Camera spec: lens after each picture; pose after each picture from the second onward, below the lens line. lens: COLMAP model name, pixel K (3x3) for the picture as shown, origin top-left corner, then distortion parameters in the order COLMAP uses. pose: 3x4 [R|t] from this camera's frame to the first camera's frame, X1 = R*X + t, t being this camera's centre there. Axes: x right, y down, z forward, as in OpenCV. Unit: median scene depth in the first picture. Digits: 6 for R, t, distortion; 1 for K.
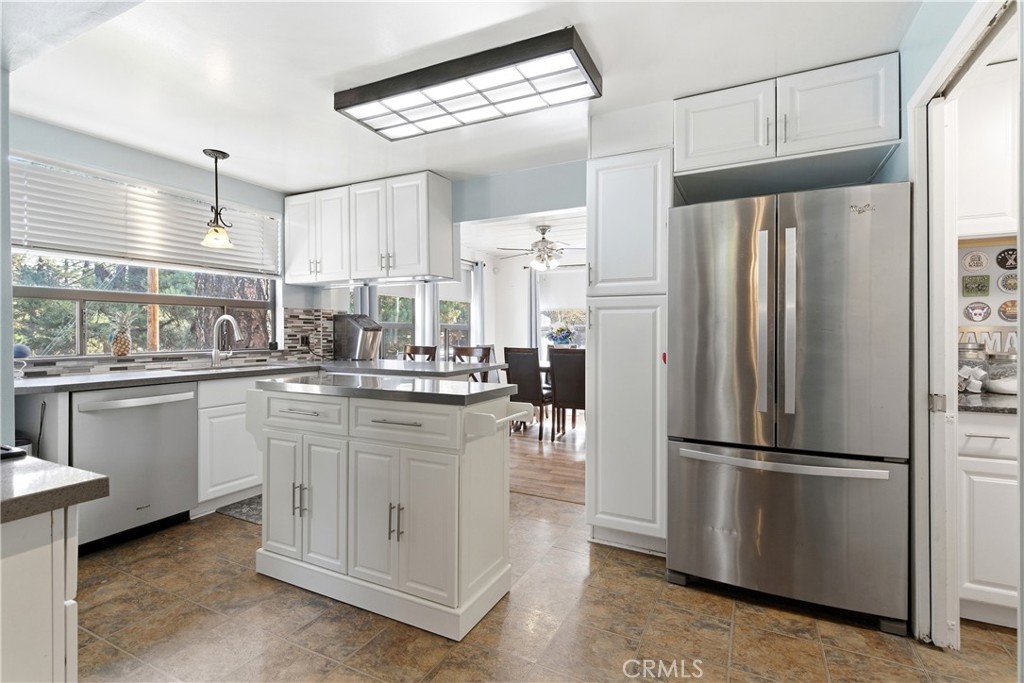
lens RADIAL K [[488.9, 0, 515.4], [0, 488.9, 333.4], [0, 0, 1]] dist [0.007282, -0.001378]
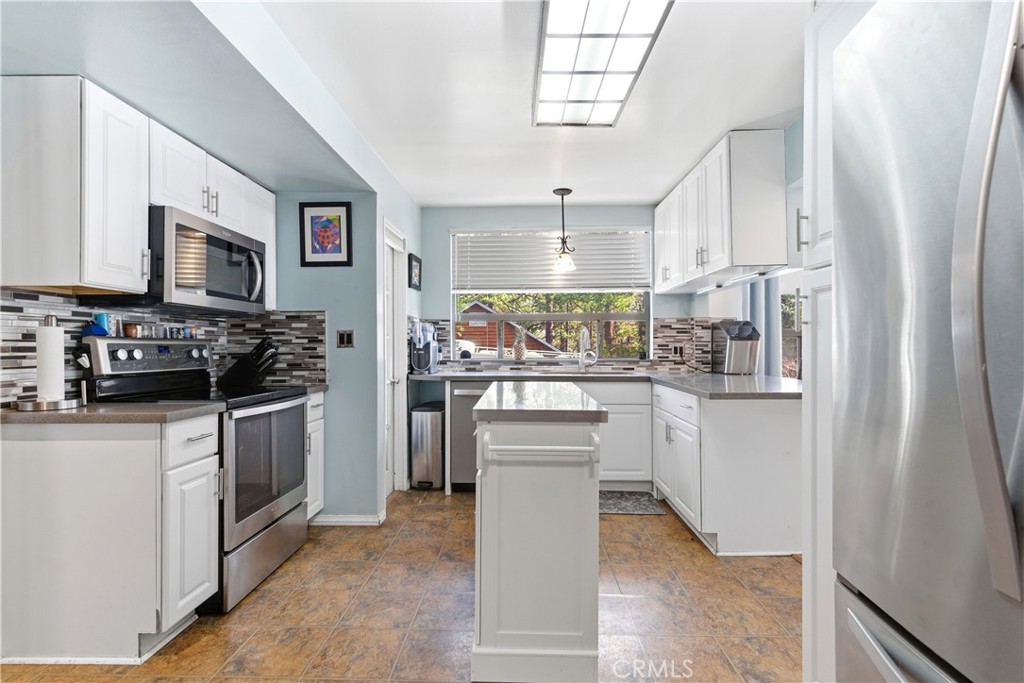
lens RADIAL K [[488.9, 0, 505.9], [0, 488.9, 345.0], [0, 0, 1]] dist [0.007282, -0.001378]
pose [[0.414276, -0.001694, -0.910150, 0.412524], [-0.000330, 0.999998, -0.002011, 0.006840], [0.910151, 0.001133, 0.414274, 0.389309]]
